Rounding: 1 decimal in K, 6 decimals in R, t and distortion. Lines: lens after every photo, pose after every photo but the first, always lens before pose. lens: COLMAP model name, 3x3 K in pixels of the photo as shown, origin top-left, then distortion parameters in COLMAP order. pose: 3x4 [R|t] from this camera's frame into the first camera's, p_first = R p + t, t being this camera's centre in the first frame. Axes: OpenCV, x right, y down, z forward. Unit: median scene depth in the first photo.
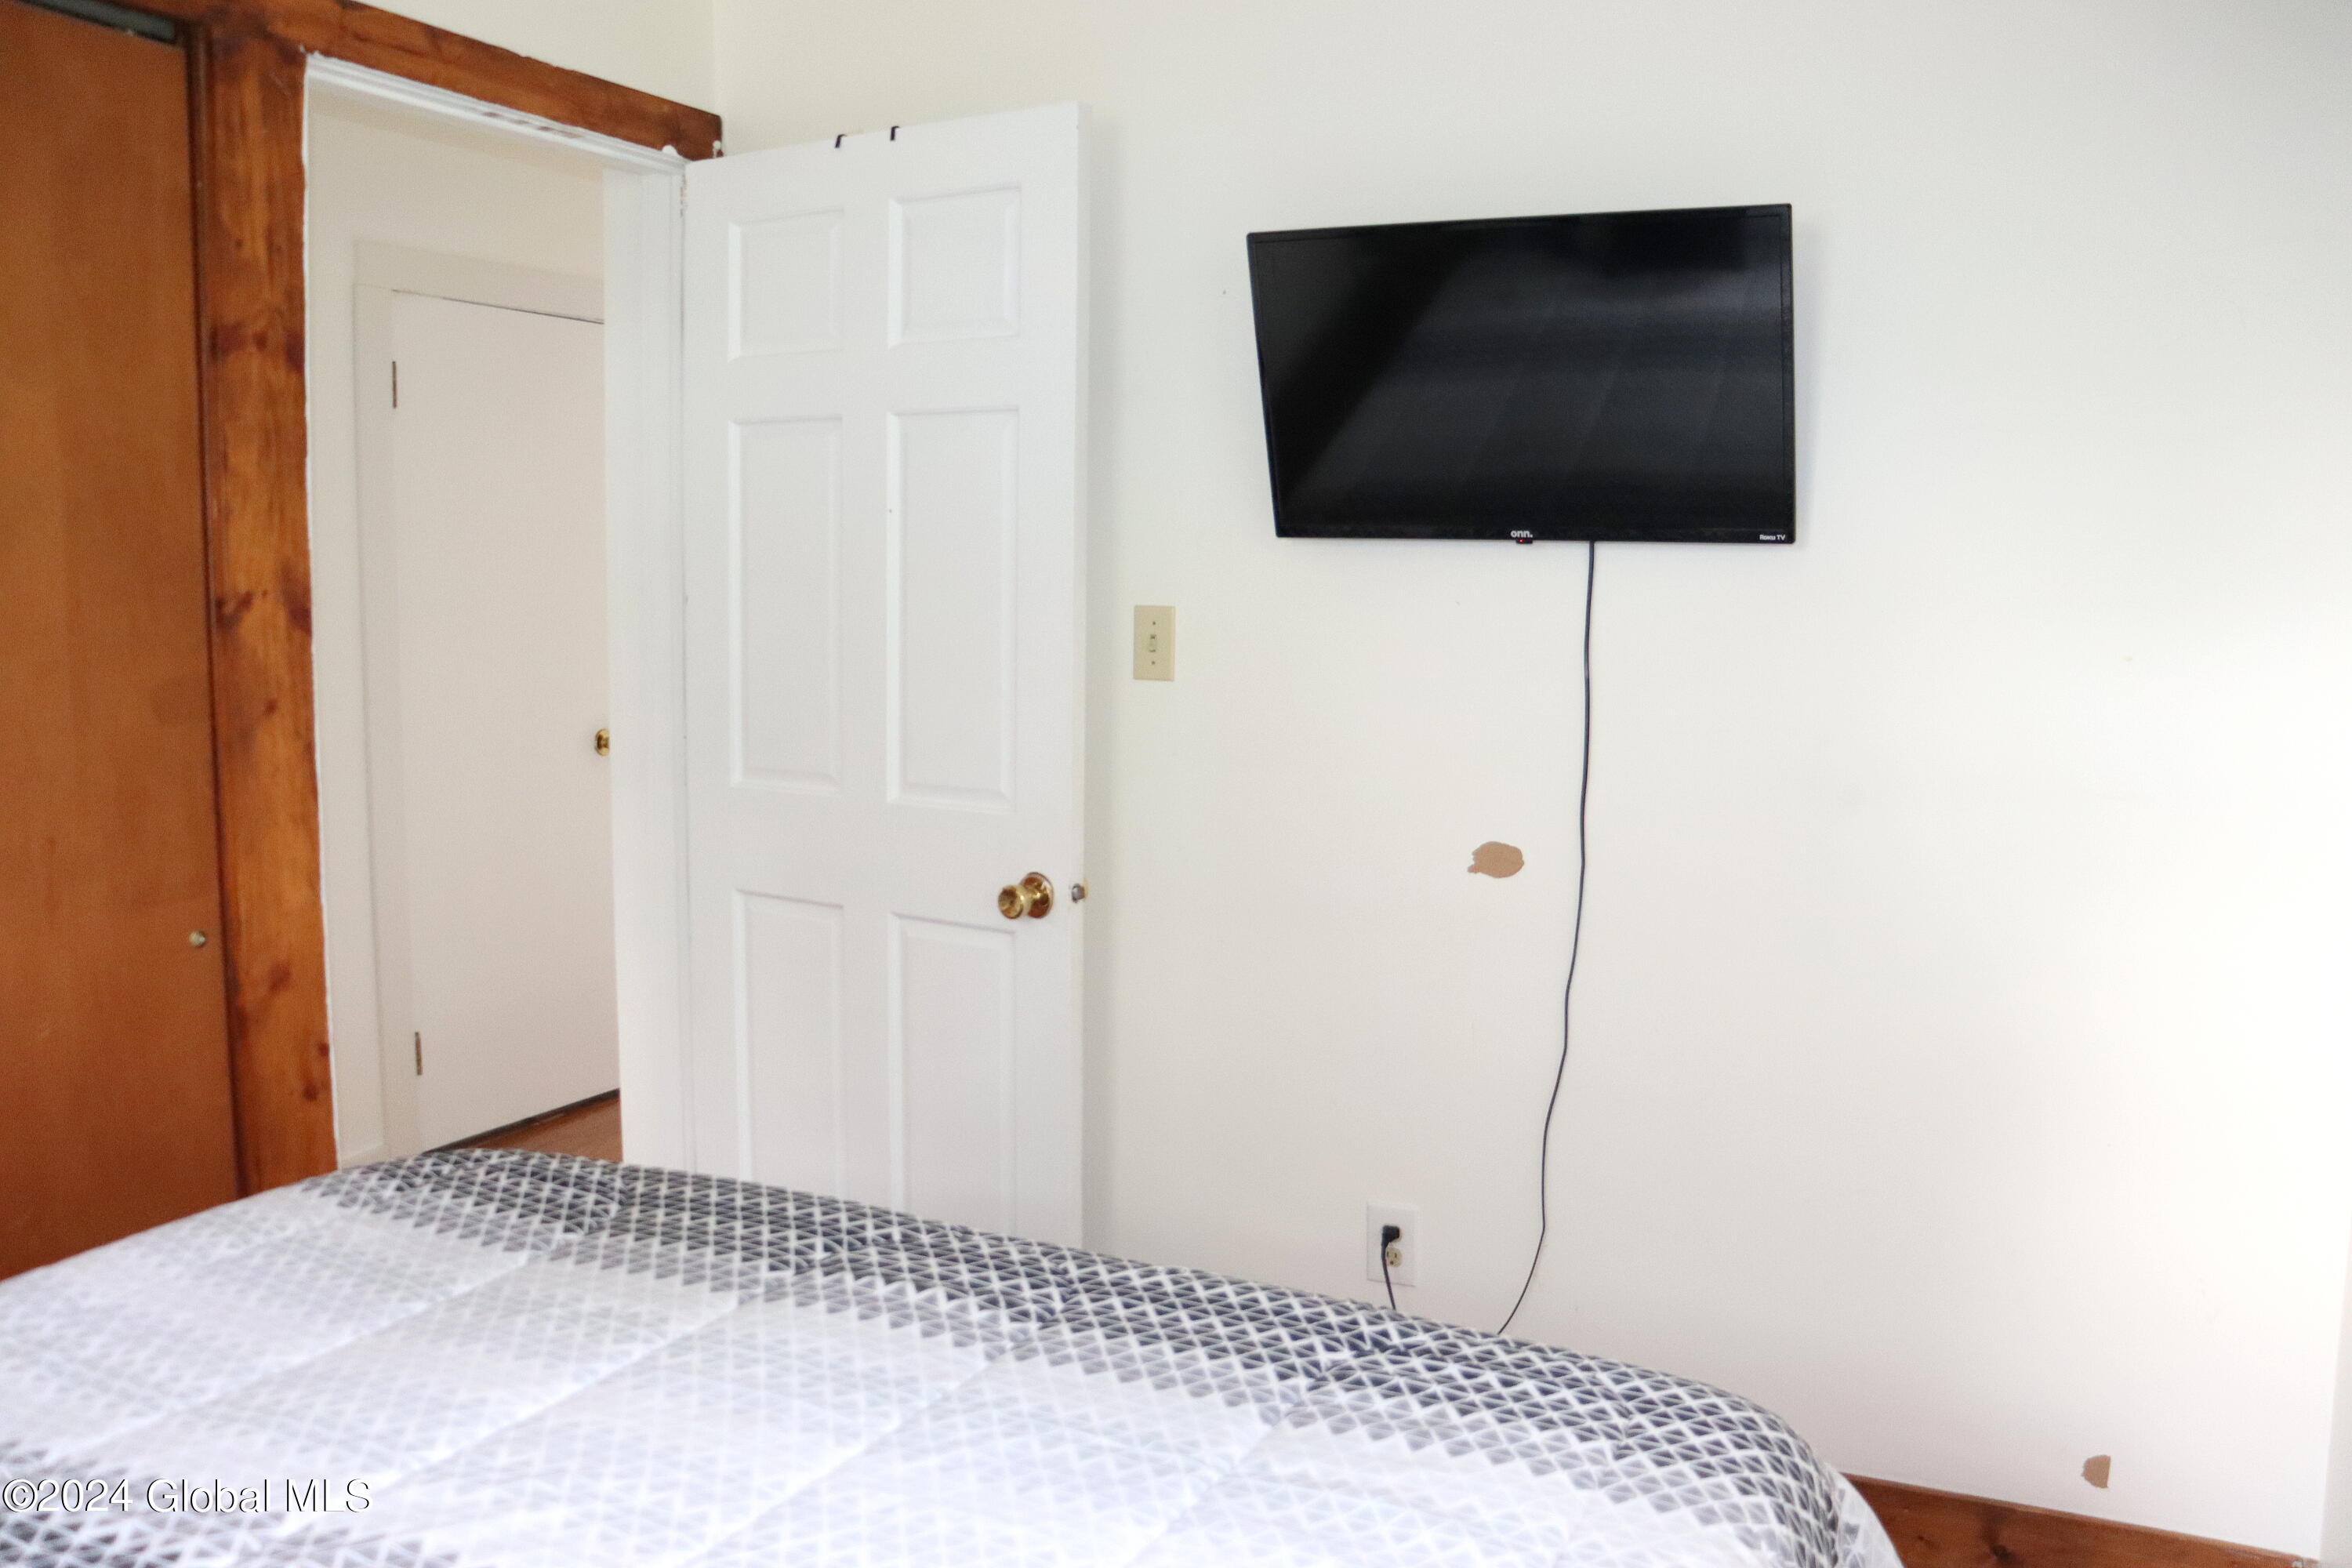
lens RADIAL K [[1946.5, 0, 1194.3], [0, 1946.5, 795.3], [0, 0, 1]] dist [-0.179542, 0.162436]
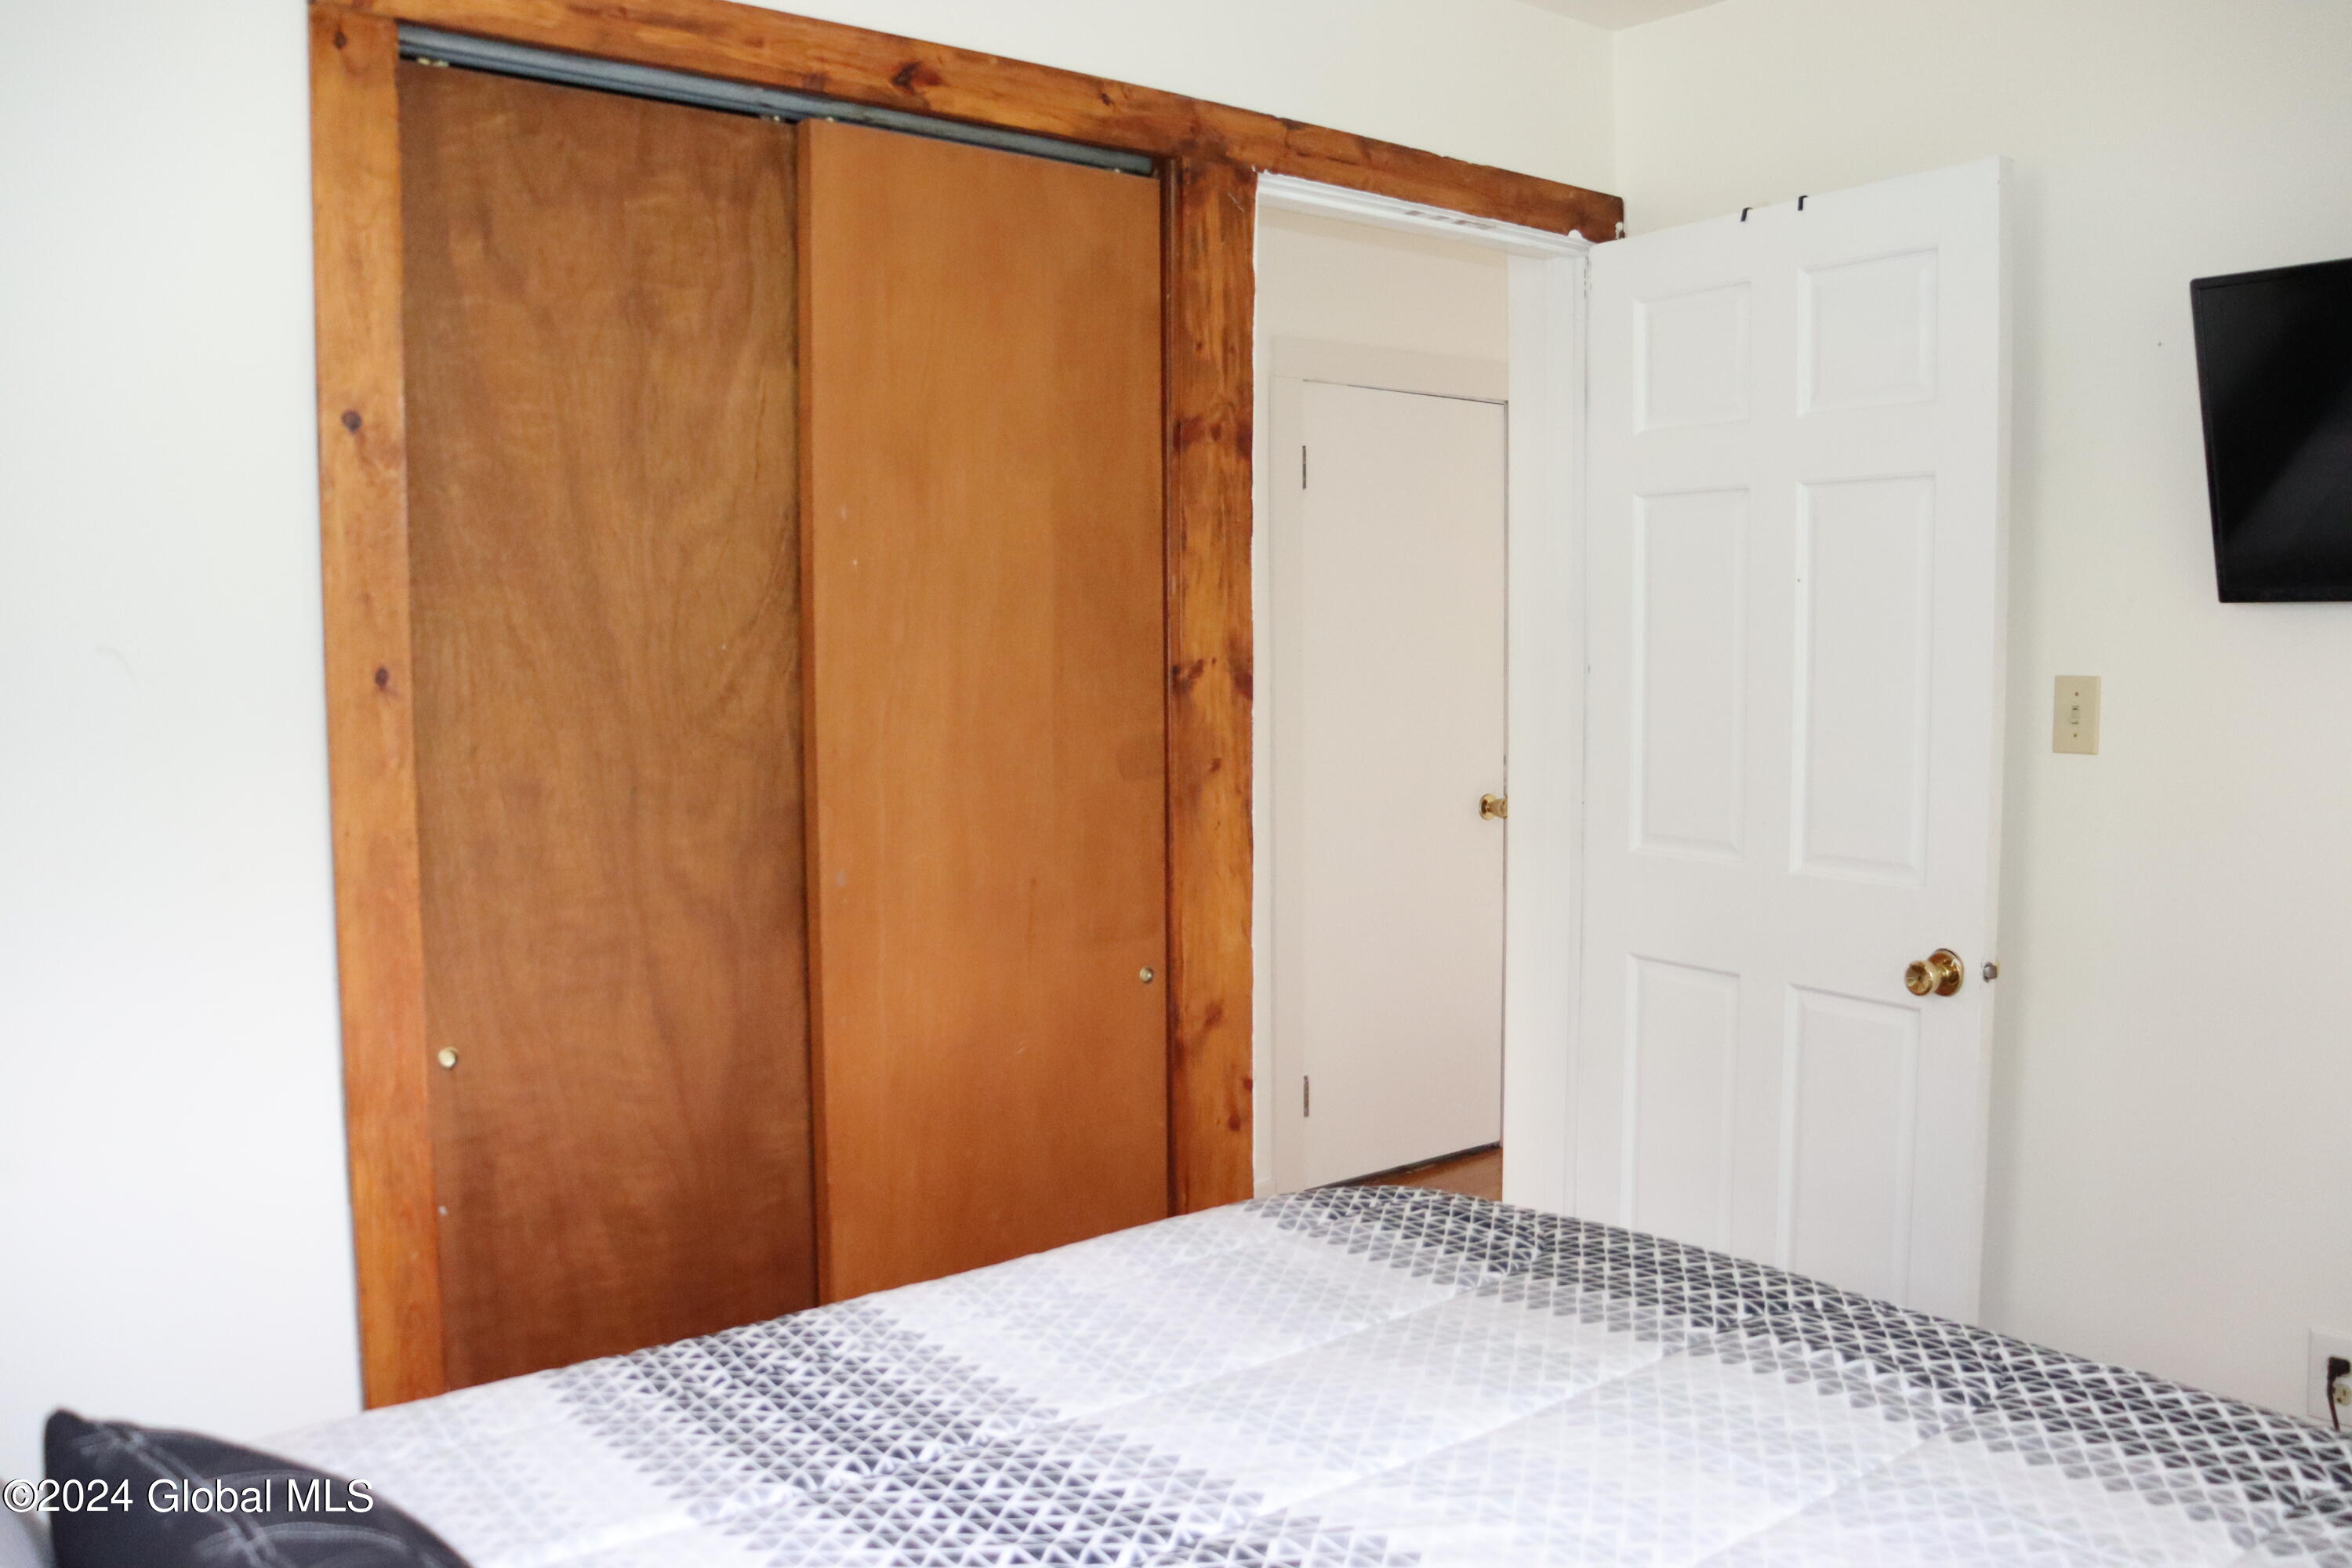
lens RADIAL K [[1946.5, 0, 1191.6], [0, 1946.5, 794.8], [0, 0, 1]] dist [-0.179542, 0.162436]
pose [[0.907662, 0.018084, -0.419312, -0.032738], [-0.033540, 0.999001, -0.029519, 0.003932], [0.418359, 0.040857, 0.907362, -0.029191]]
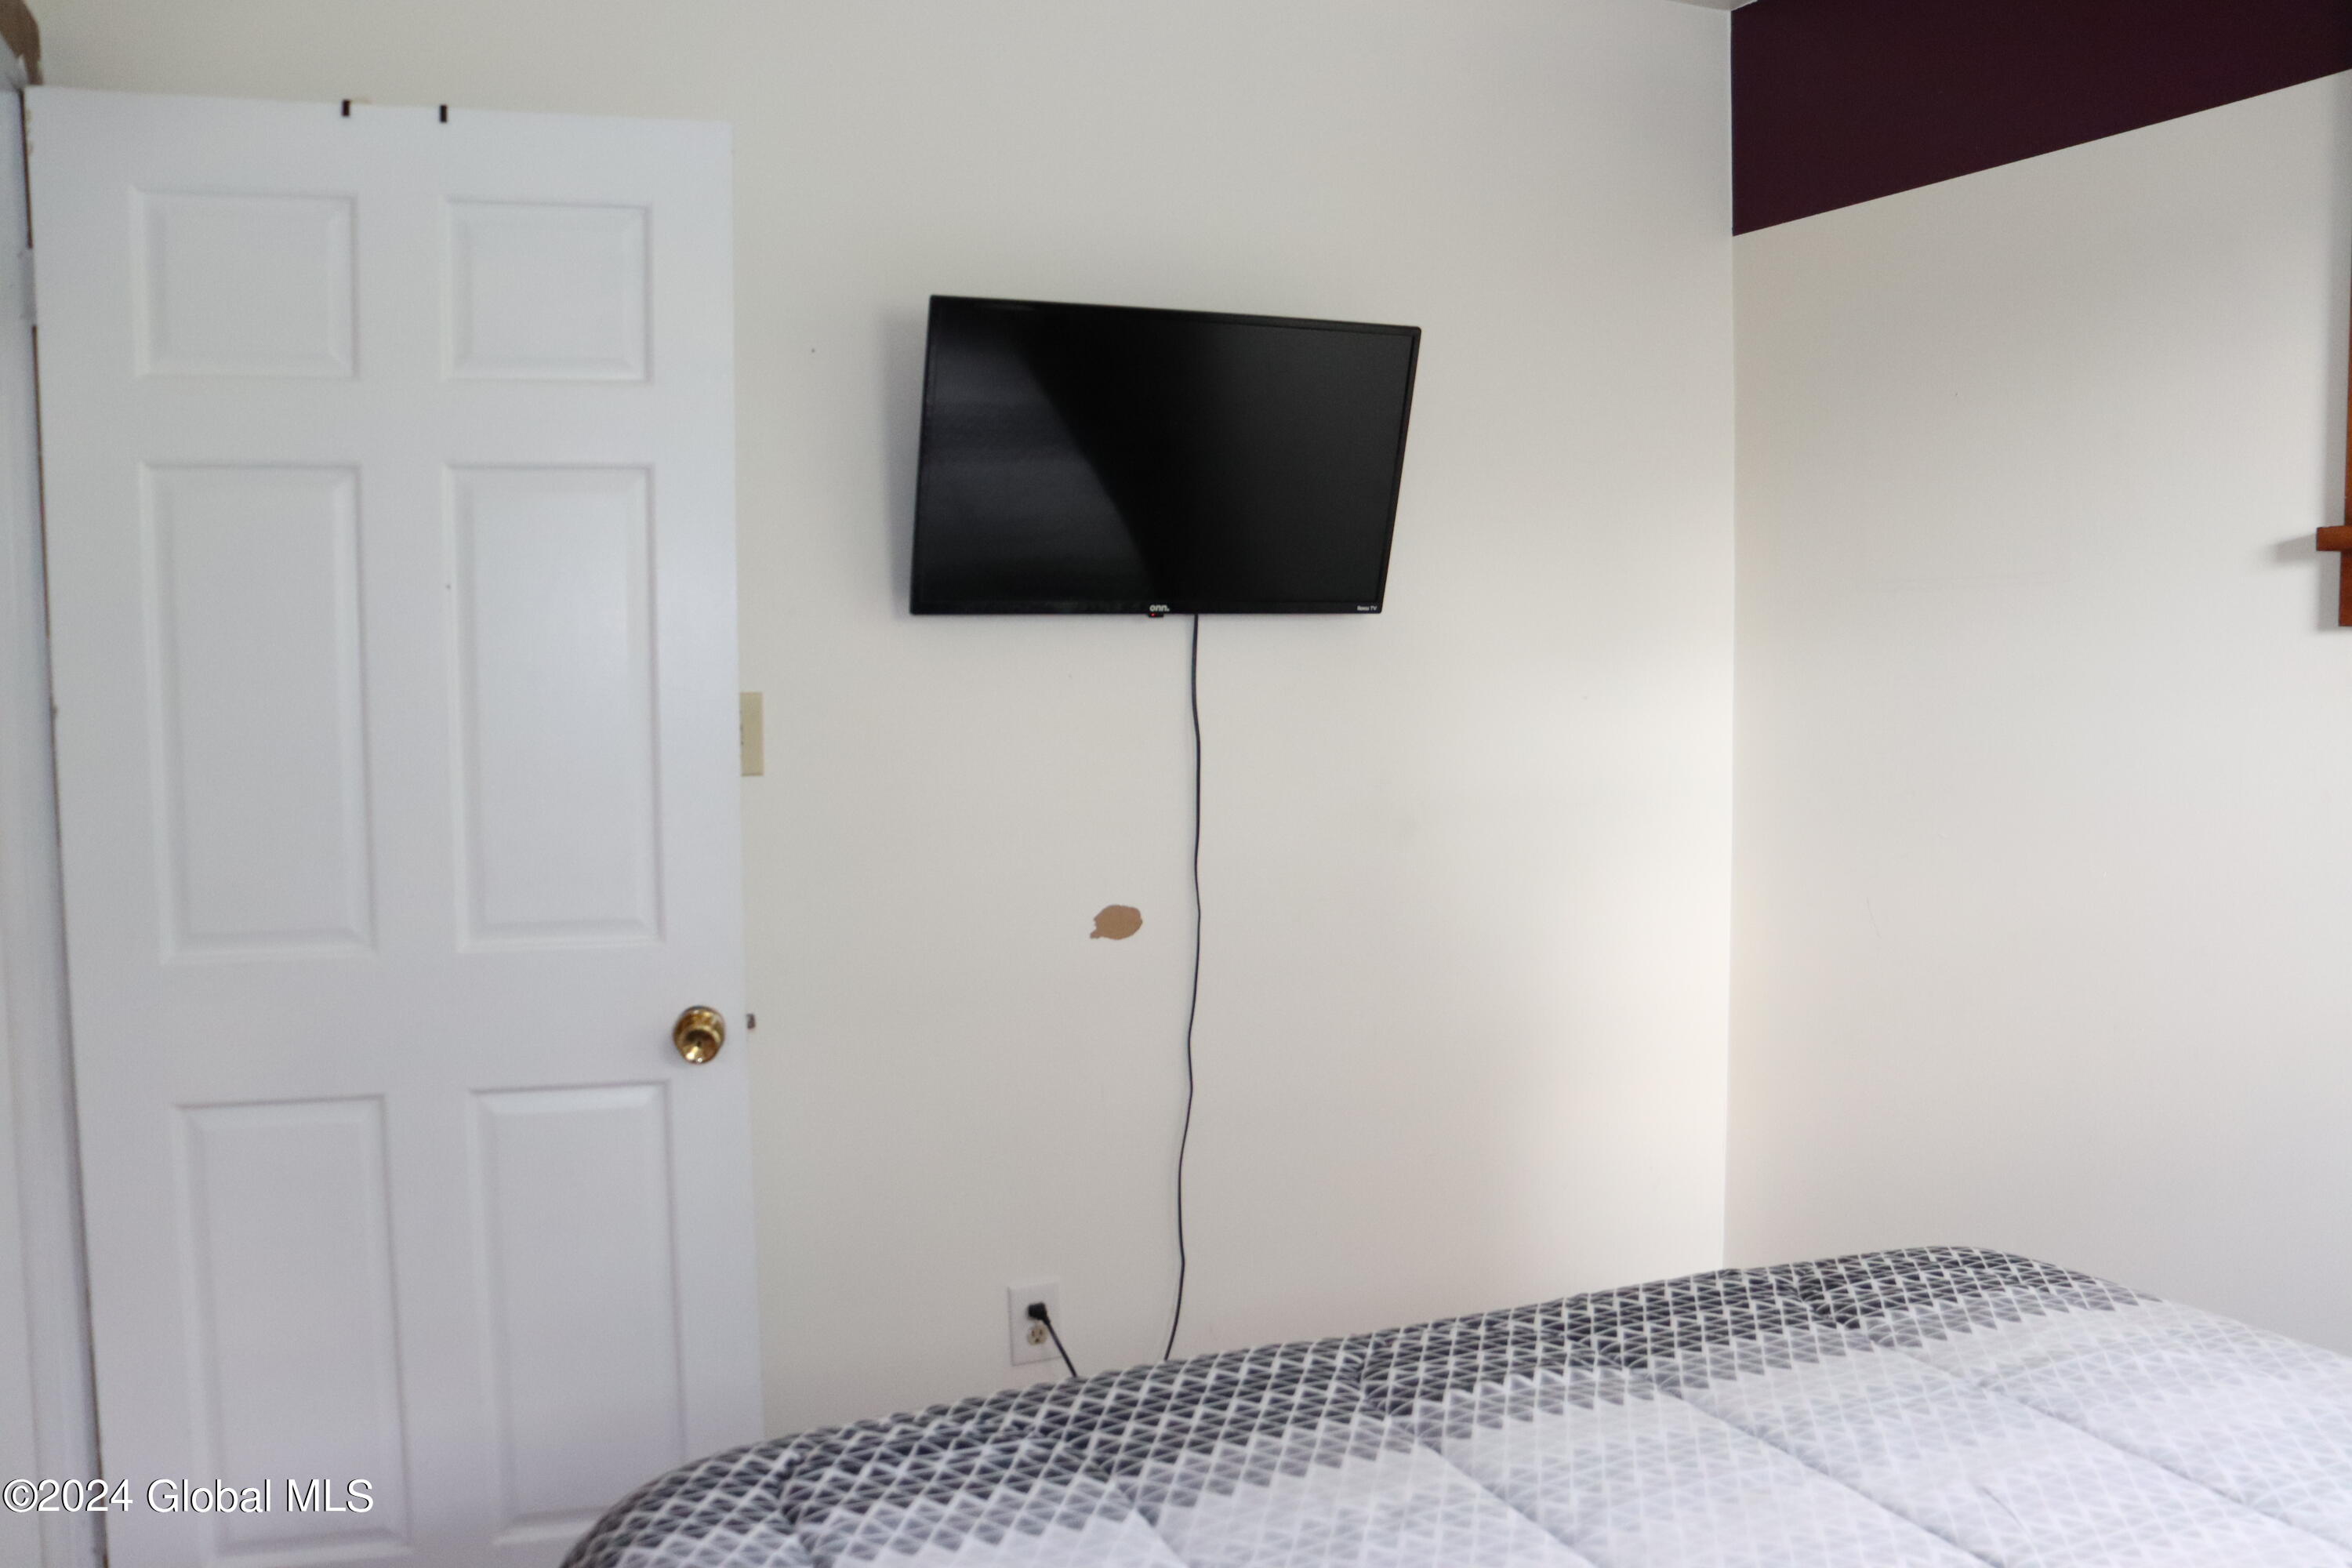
lens RADIAL K [[1946.5, 0, 1173.1], [0, 1946.5, 806.1], [0, 0, 1]] dist [-0.179542, 0.162436]
pose [[0.658384, -0.080191, 0.748398, -0.697709], [0.104733, 0.994396, 0.014414, -0.047062], [-0.745360, 0.068892, 0.663093, 0.330276]]
